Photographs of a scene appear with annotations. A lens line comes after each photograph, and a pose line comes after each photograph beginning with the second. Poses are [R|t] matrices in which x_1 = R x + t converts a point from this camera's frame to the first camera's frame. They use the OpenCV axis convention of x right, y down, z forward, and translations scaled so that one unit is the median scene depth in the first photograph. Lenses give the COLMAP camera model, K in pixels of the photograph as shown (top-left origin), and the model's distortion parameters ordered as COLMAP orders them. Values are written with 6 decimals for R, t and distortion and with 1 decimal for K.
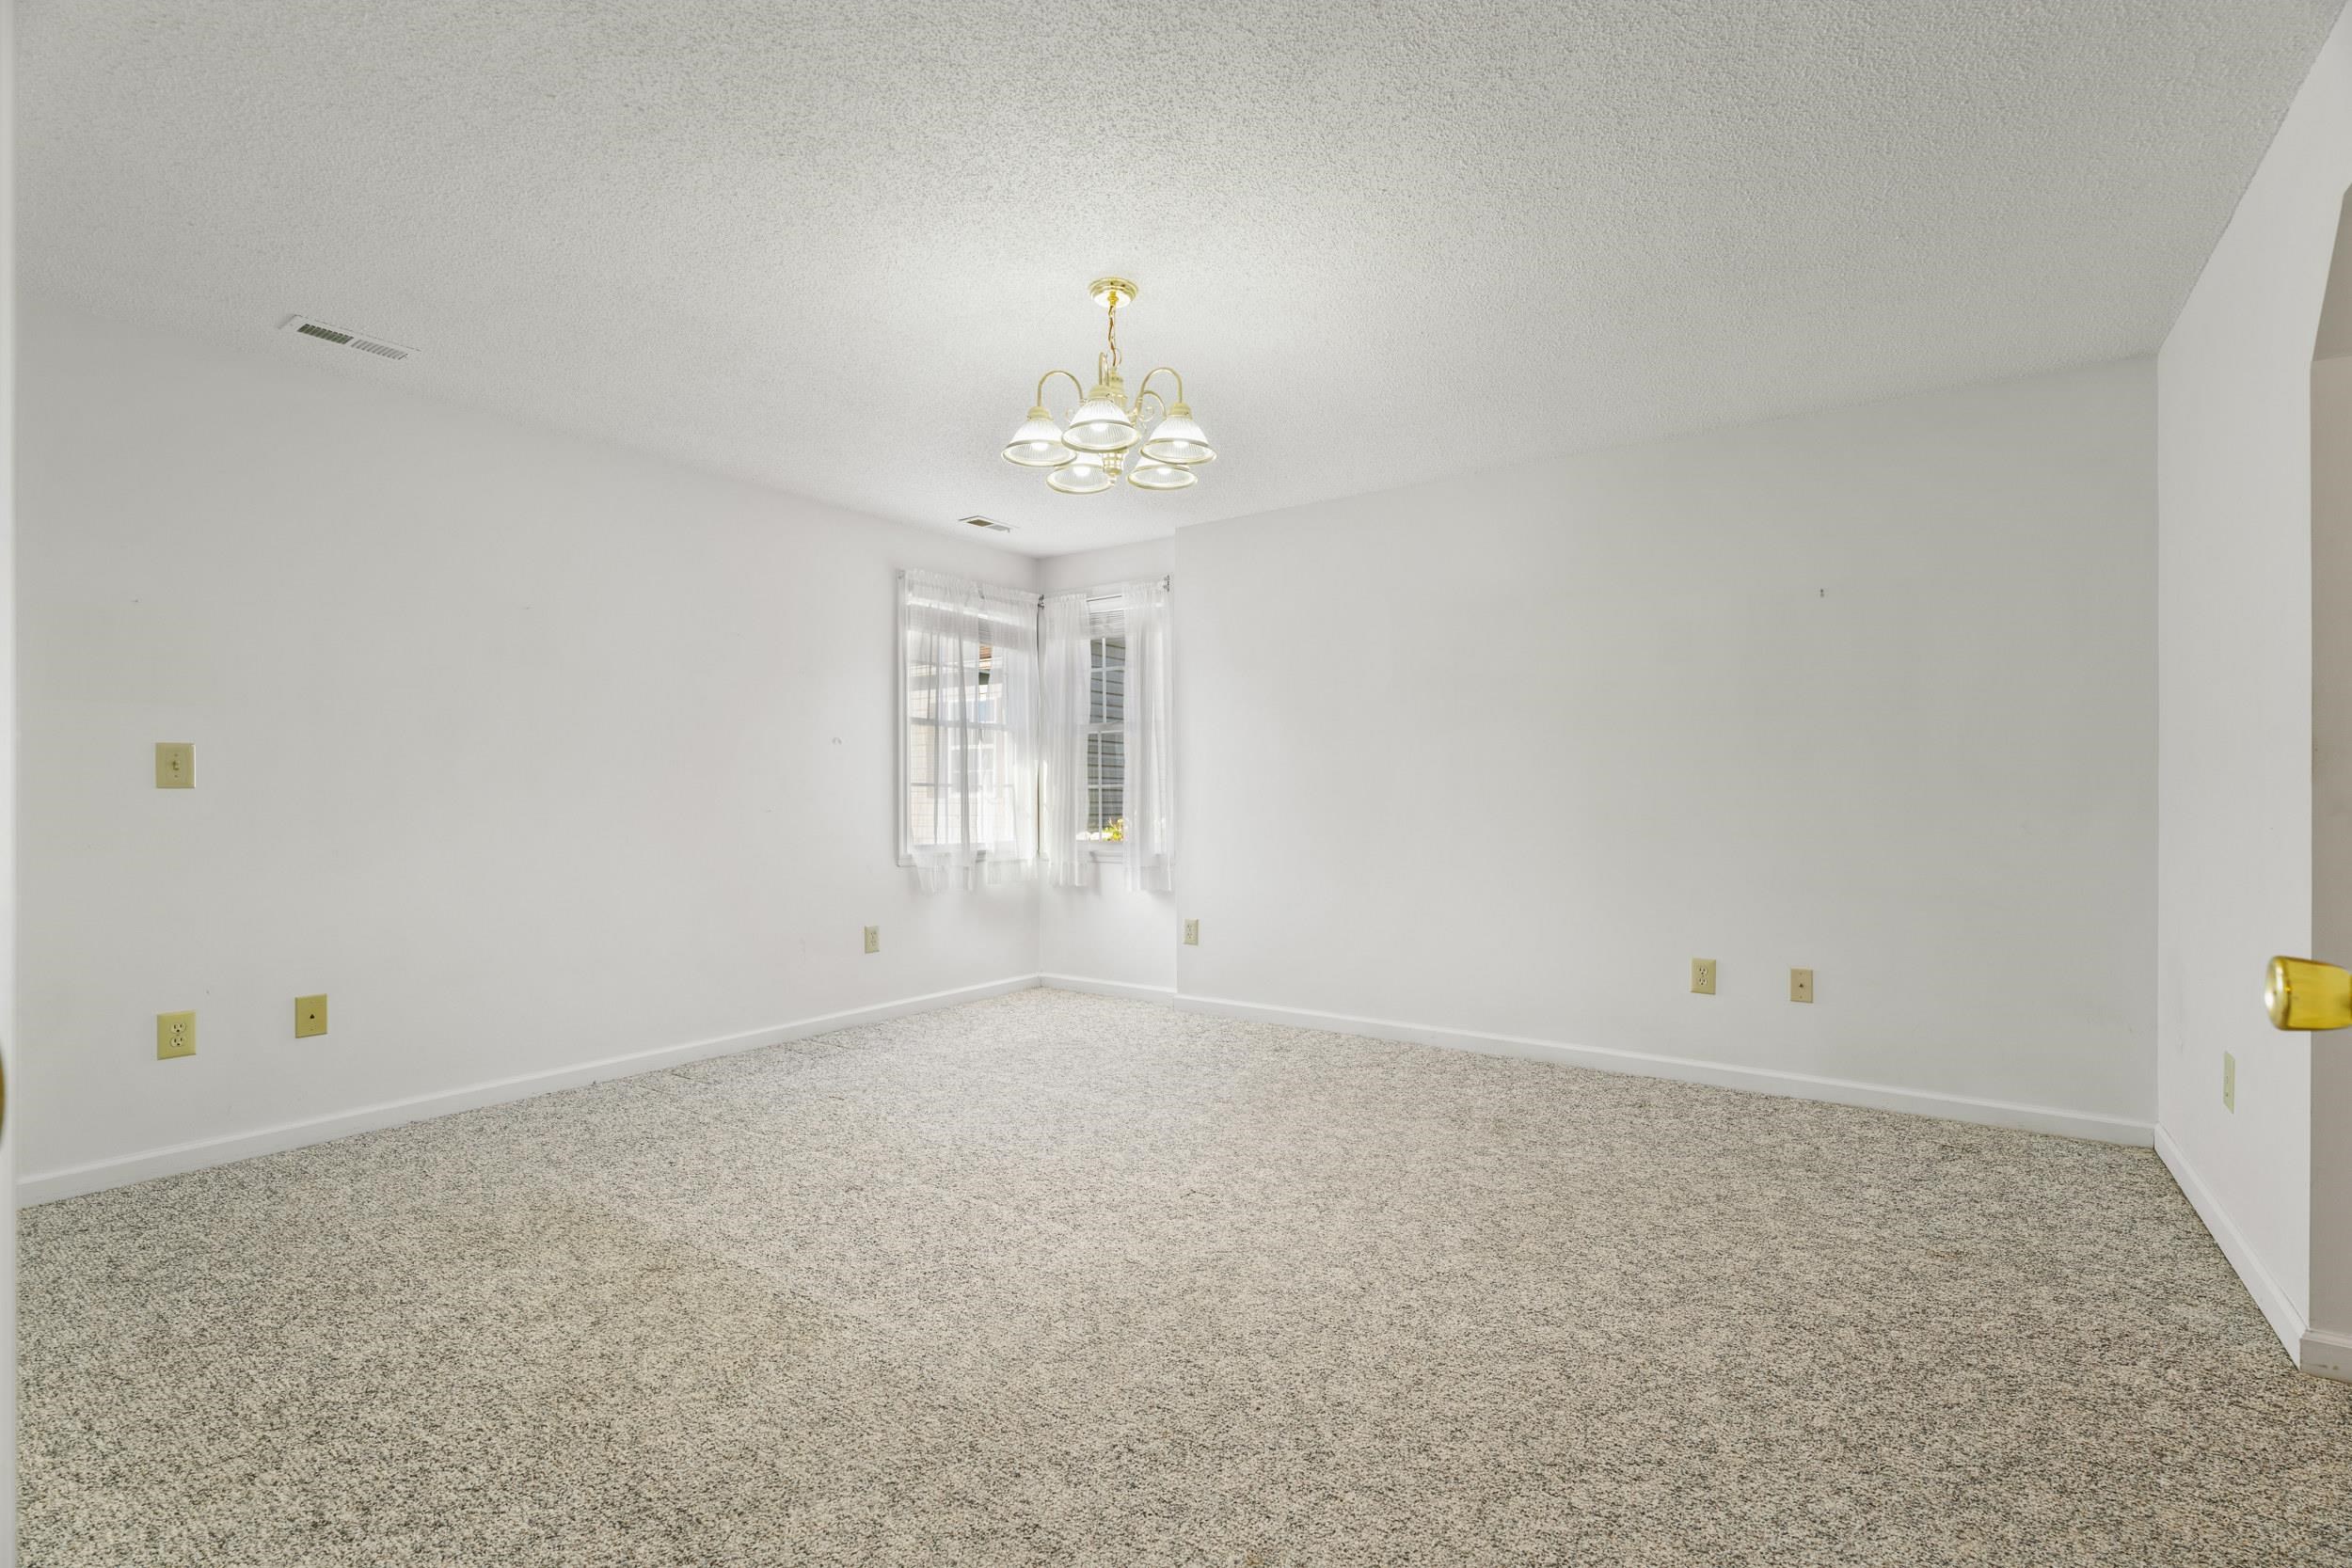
lens RADIAL K [[1151.2, 0, 1179.3], [0, 1151.2, 774.1], [0, 0, 1]] dist [-0.002875, -0.001161]
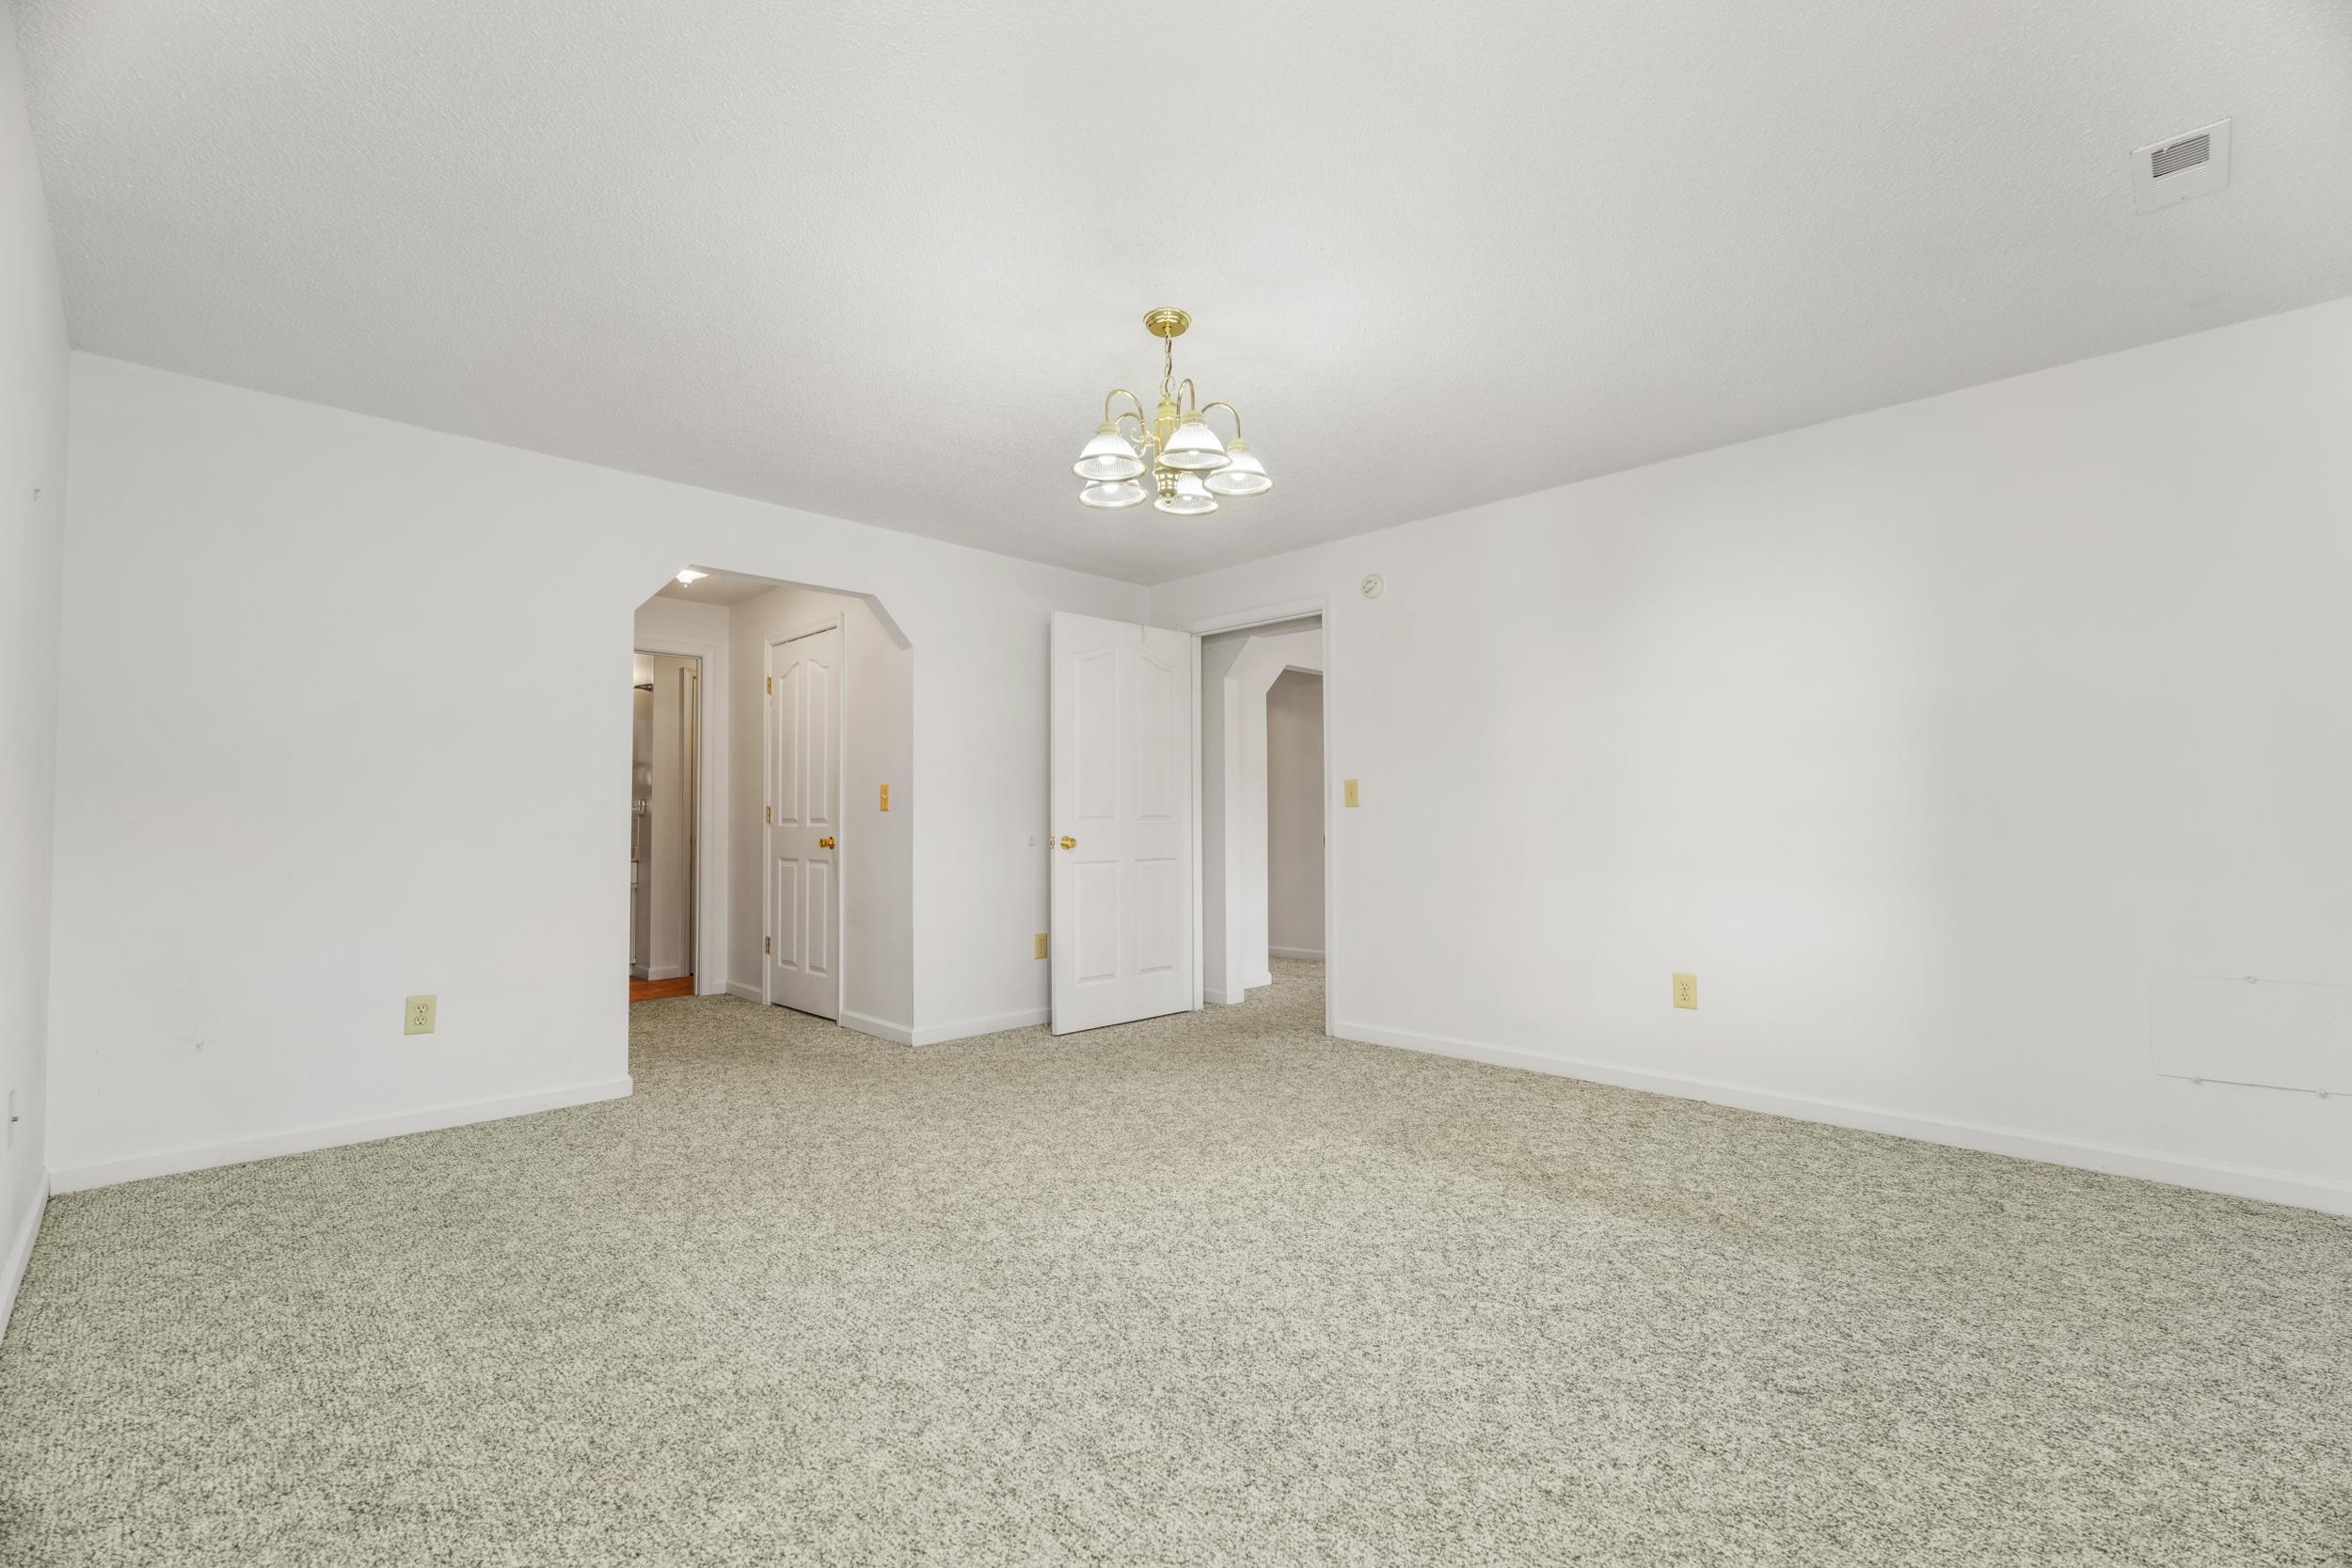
lens RADIAL K [[1046.9, 0, 1180.6], [0, 1046.9, 789.8], [0, 0, 1]] dist [-0.014999, -0.000181]
pose [[-0.986392, 0.011970, 0.163974, -0.221277], [0.003249, 0.998570, -0.053352, 0.052574], [-0.164378, -0.052094, -0.985021, 1.933924]]
